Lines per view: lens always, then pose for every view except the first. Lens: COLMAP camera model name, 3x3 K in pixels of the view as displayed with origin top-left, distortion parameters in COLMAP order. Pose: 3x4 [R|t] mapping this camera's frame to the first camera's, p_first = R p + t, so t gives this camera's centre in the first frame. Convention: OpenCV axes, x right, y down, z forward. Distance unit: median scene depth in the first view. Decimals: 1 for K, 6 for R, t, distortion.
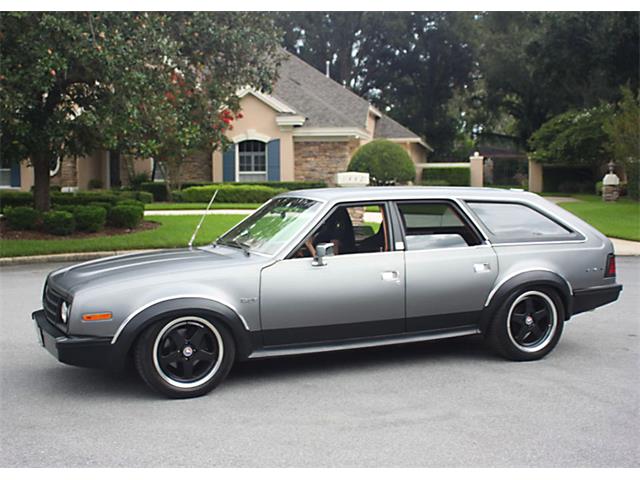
lens RADIAL K [[879.4, 0, 320.0], [0, 879.4, 240.0], [0, 0, 1]] dist [-0.112303, 0.048073]
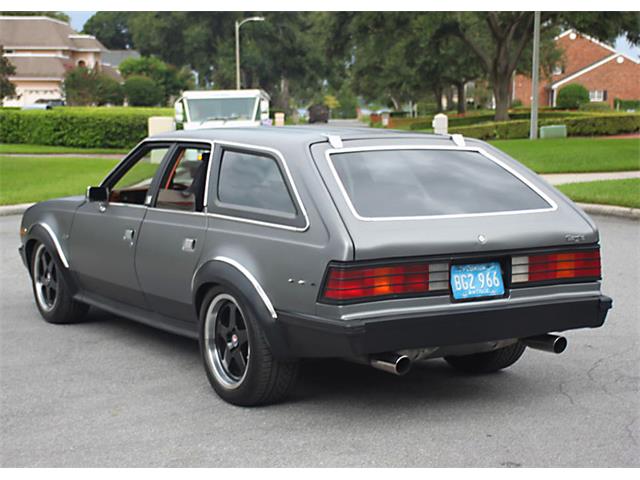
lens RADIAL K [[1201.0, 0, 320.0], [0, 1201.0, 240.0], [0, 0, 1]] dist [0.023590, 0.142574]
pose [[0.152896, 0.114643, -0.981570, 1.041764], [-0.071836, 0.991910, 0.104661, -0.072112], [0.985628, 0.054510, 0.159895, 0.870516]]
